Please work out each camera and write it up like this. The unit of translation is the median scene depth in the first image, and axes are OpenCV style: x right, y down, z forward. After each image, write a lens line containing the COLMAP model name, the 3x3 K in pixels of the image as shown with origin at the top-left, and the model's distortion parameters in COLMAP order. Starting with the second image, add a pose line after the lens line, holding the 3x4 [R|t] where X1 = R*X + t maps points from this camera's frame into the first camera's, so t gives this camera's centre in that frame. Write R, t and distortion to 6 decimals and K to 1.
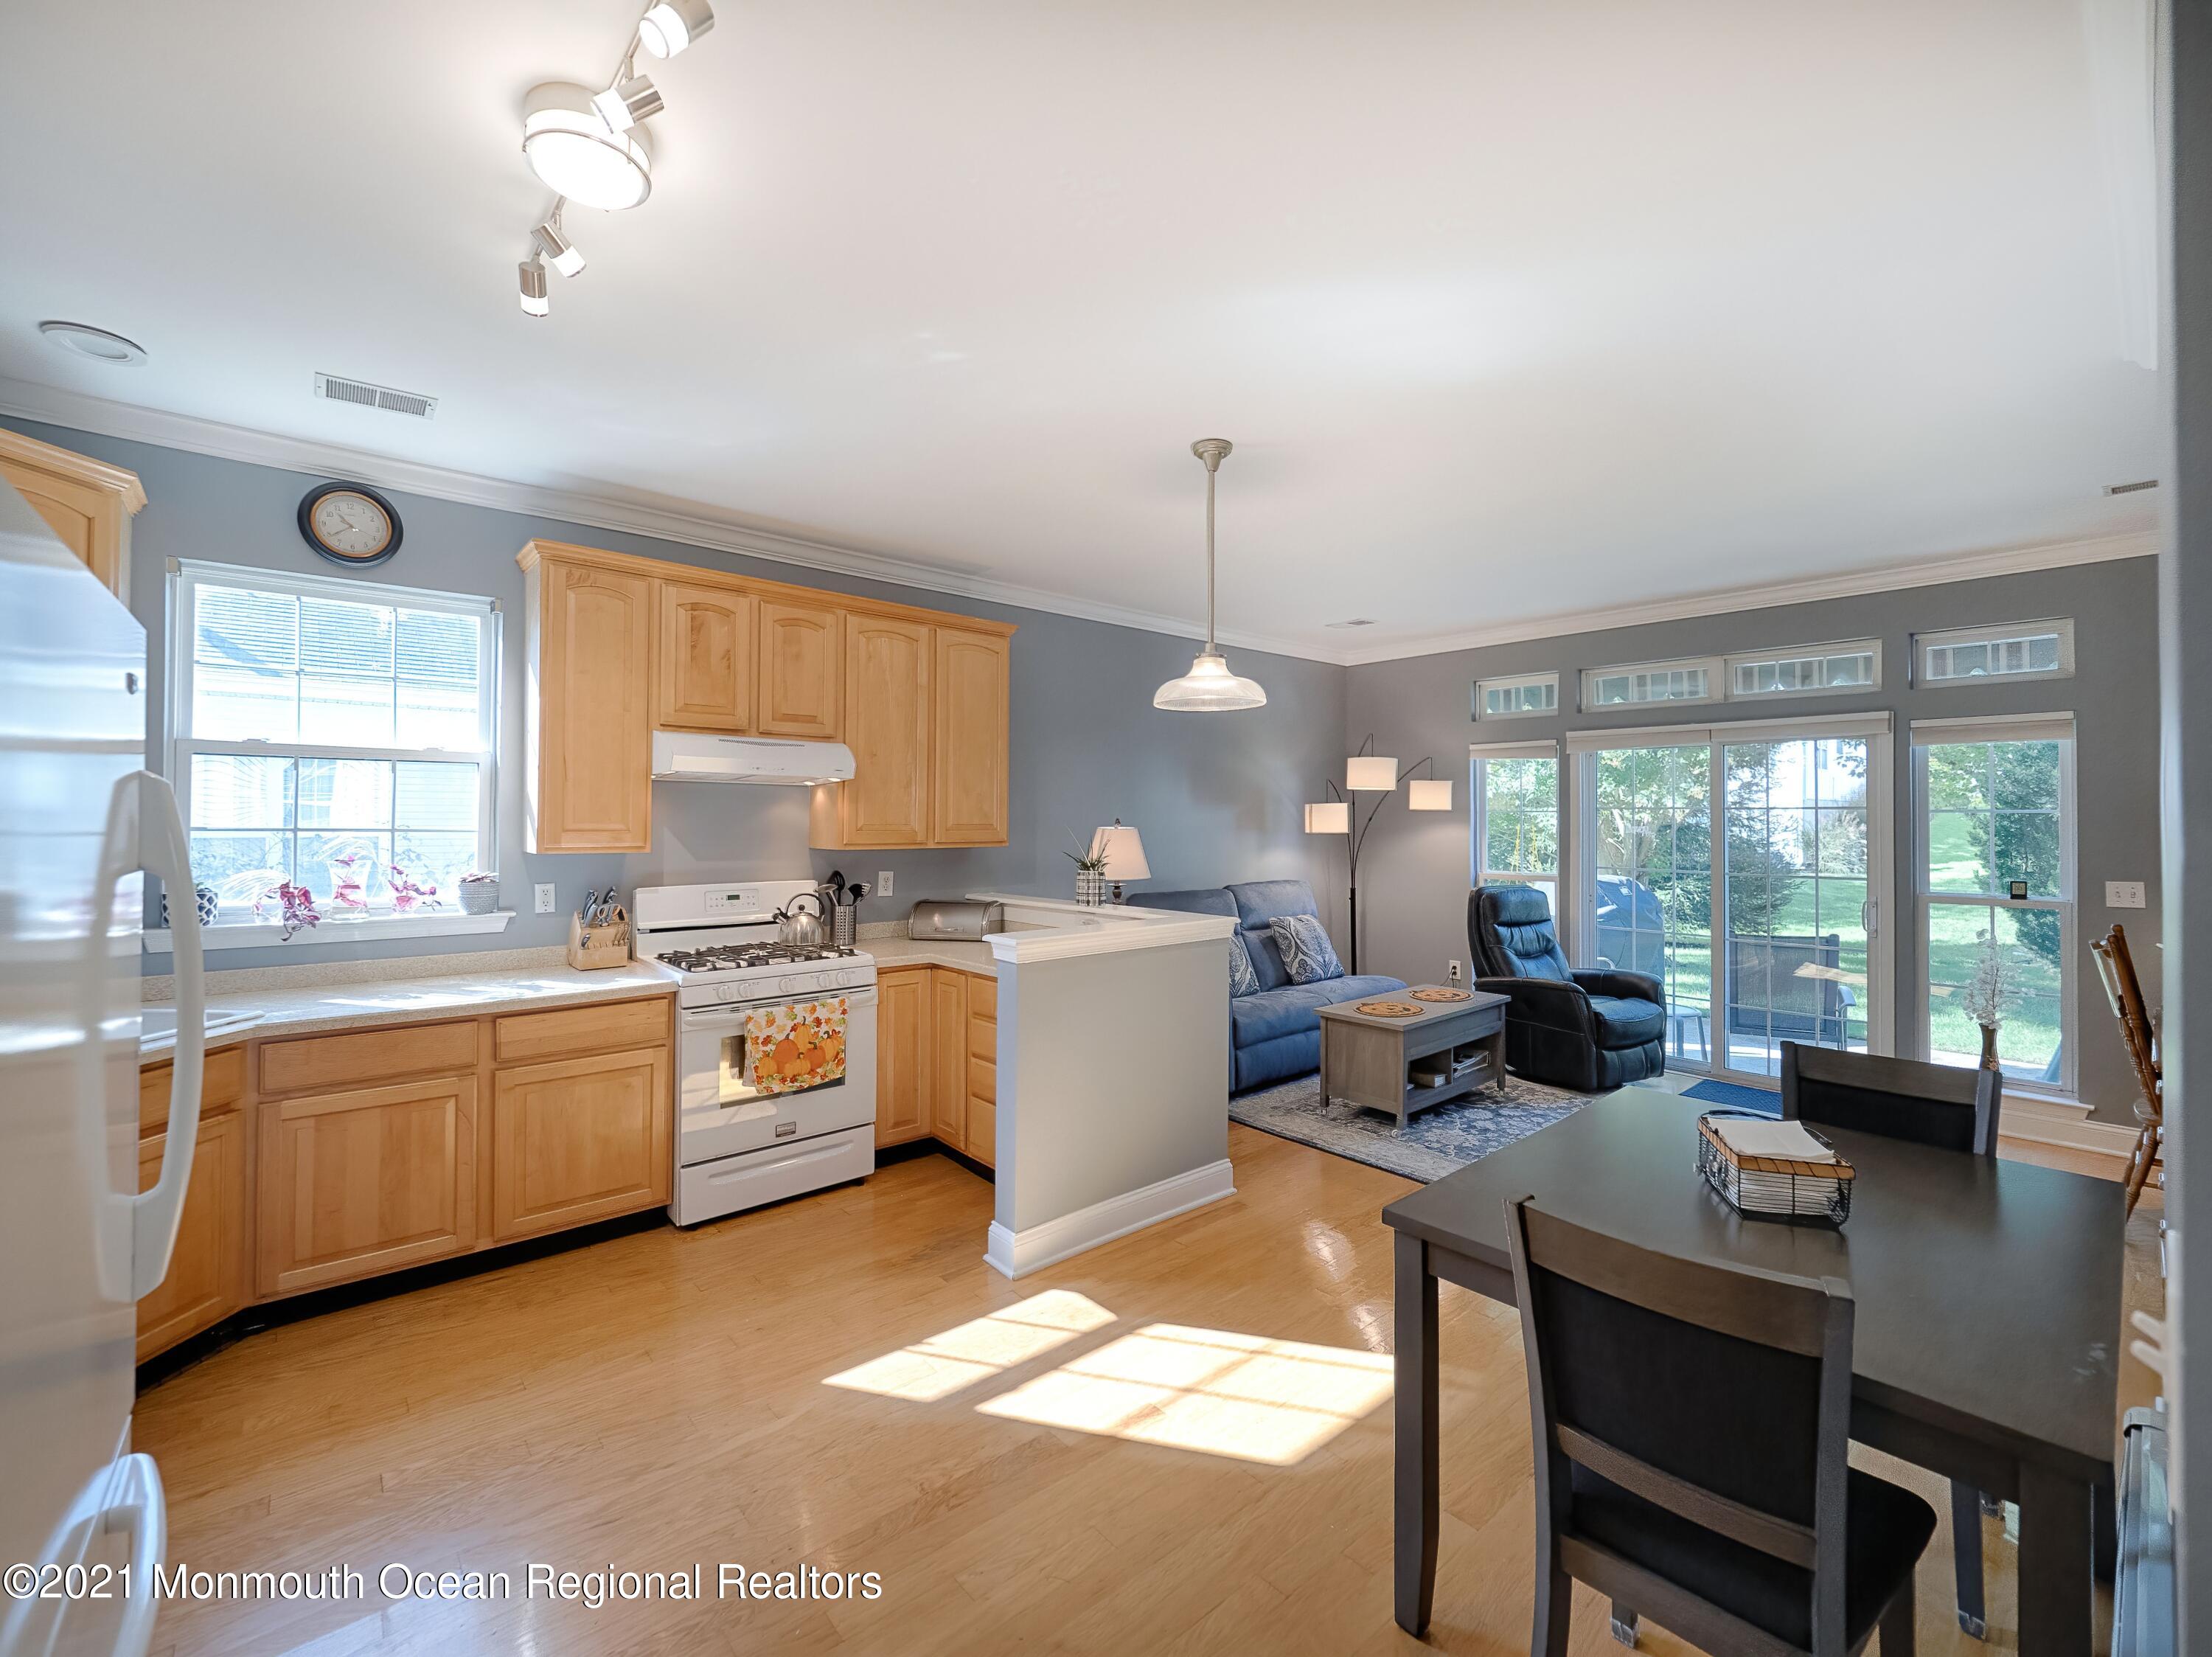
lens RADIAL K [[935.6, 0, 1077.0], [0, 935.6, 805.5], [0, 0, 1]] dist [-0.011668, -0.000146]
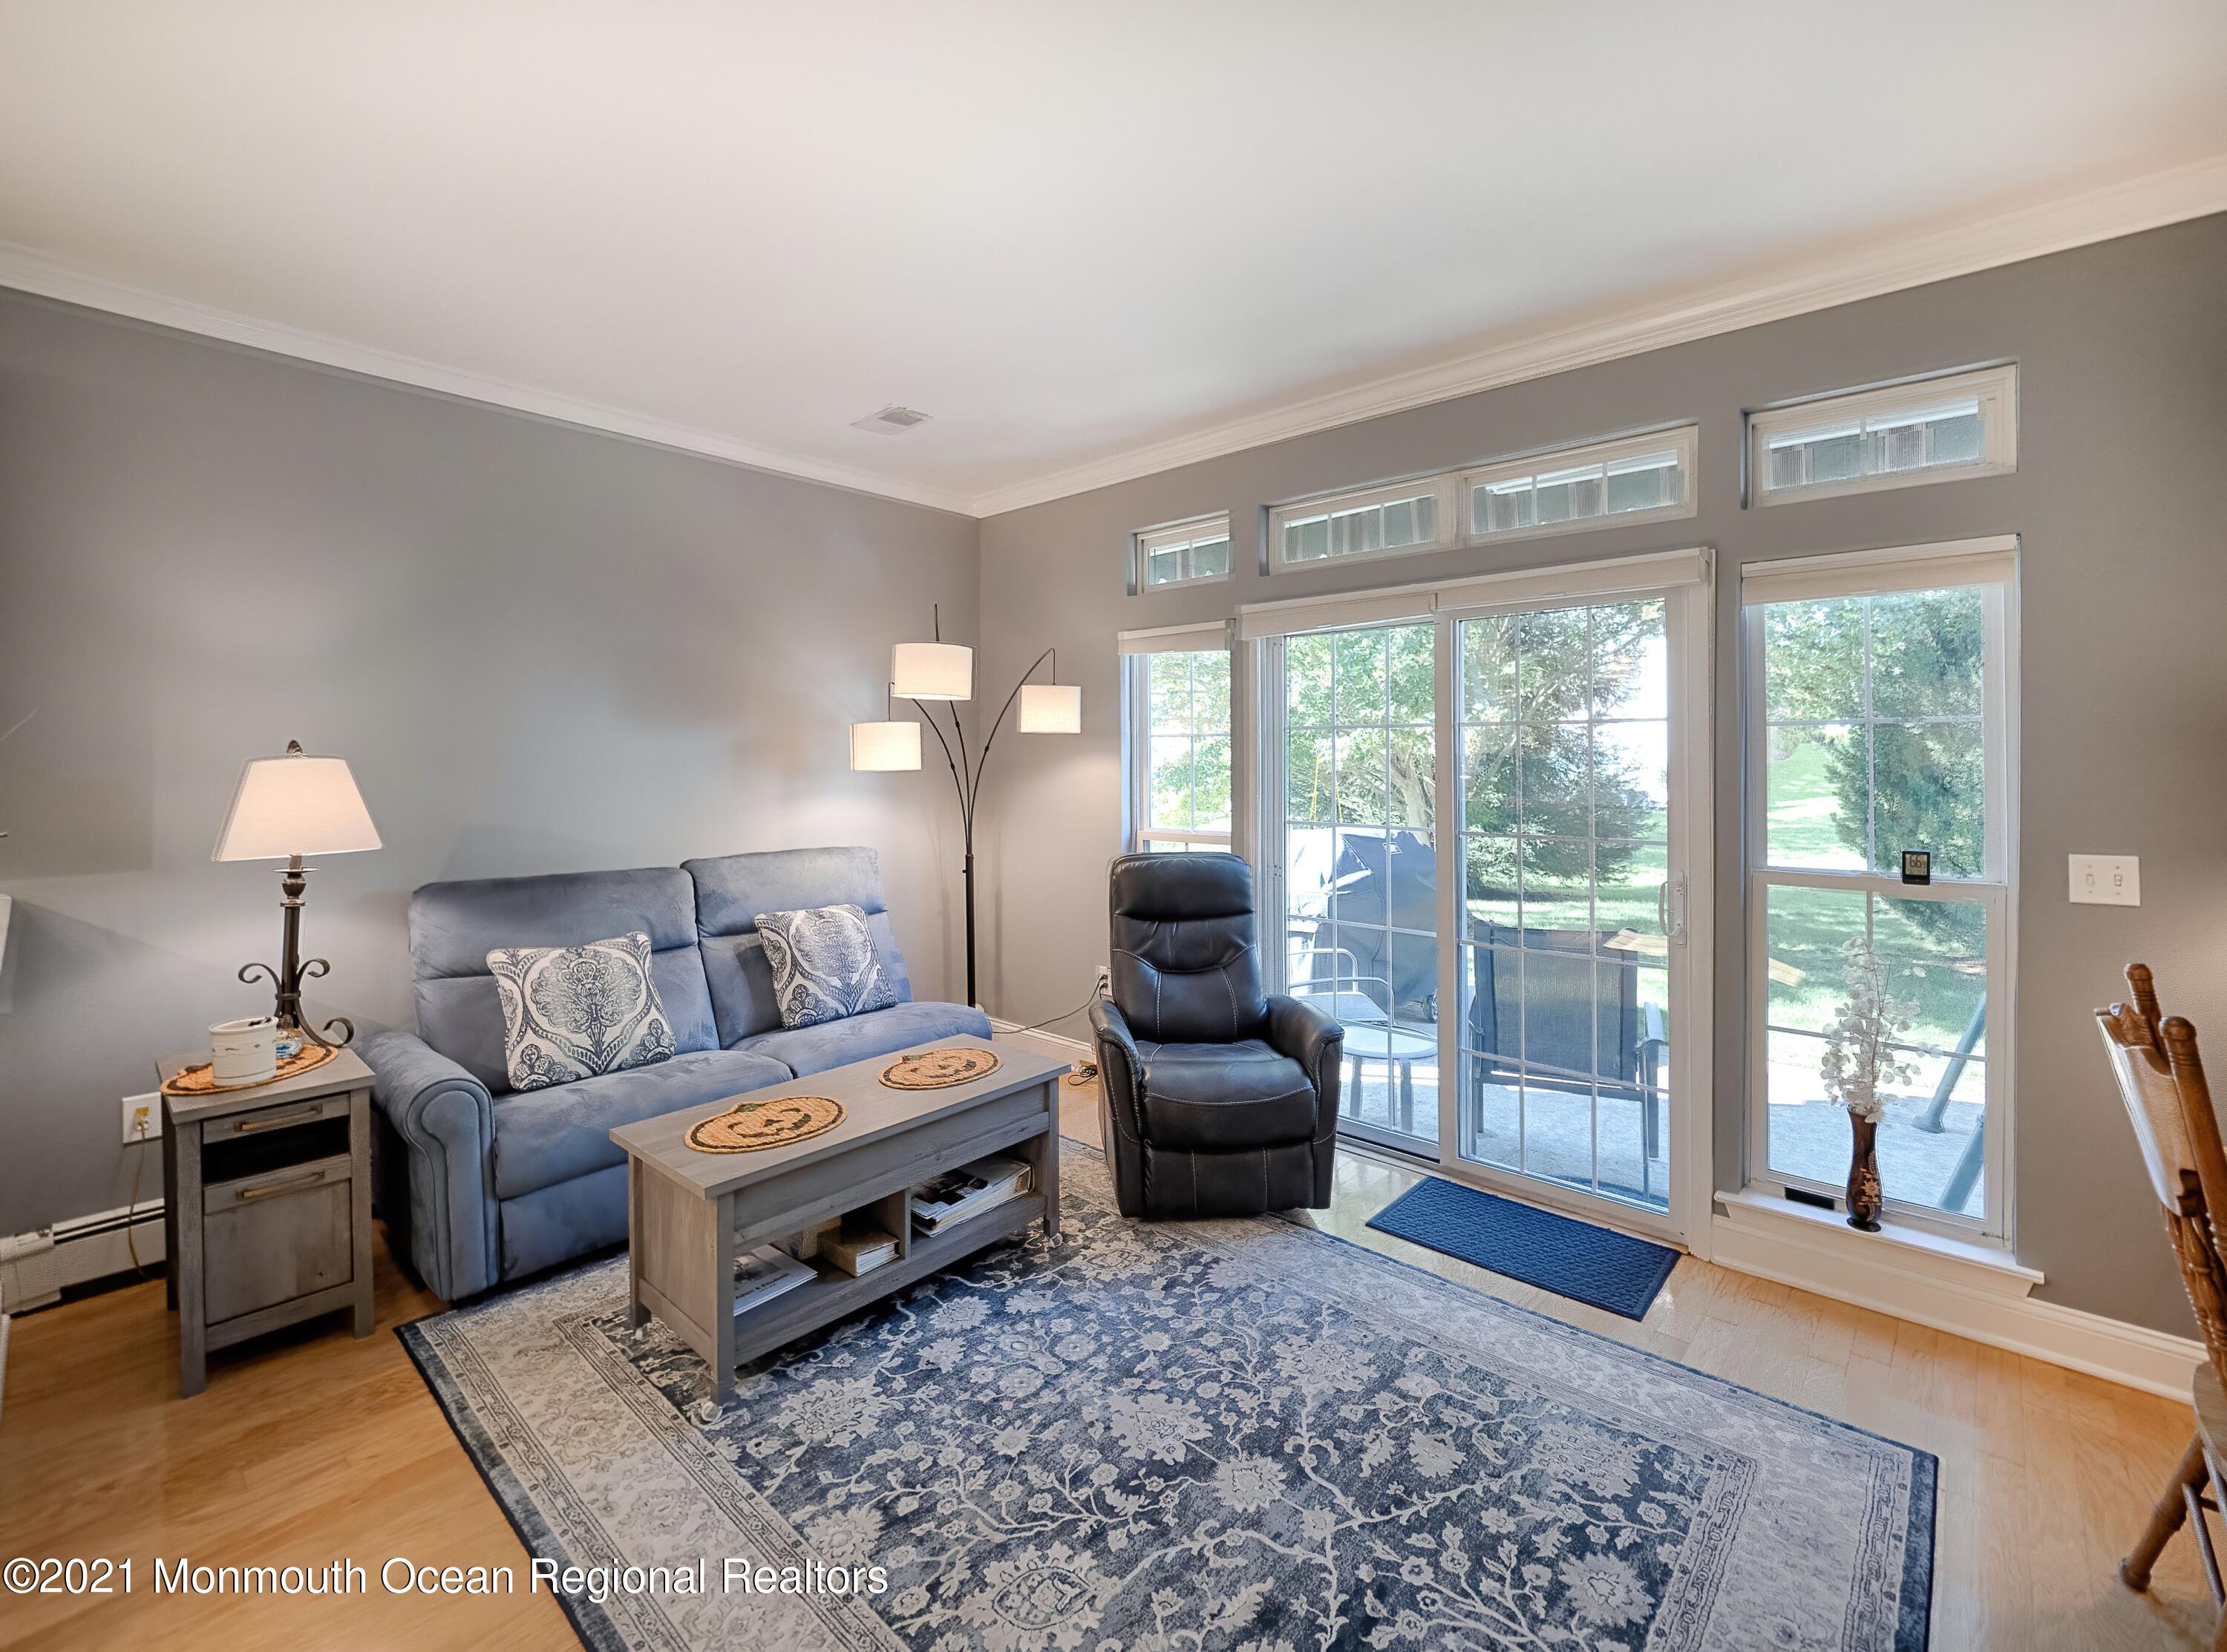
lens RADIAL K [[973.6, 0, 1095.2], [0, 973.6, 764.8], [0, 0, 1]] dist [-0.011255, -0.000179]
pose [[0.992760, -0.005170, 0.120002, 0.440529], [0.002610, 0.999766, 0.021482, 0.015978], [-0.120085, -0.021013, 0.992541, 0.463700]]
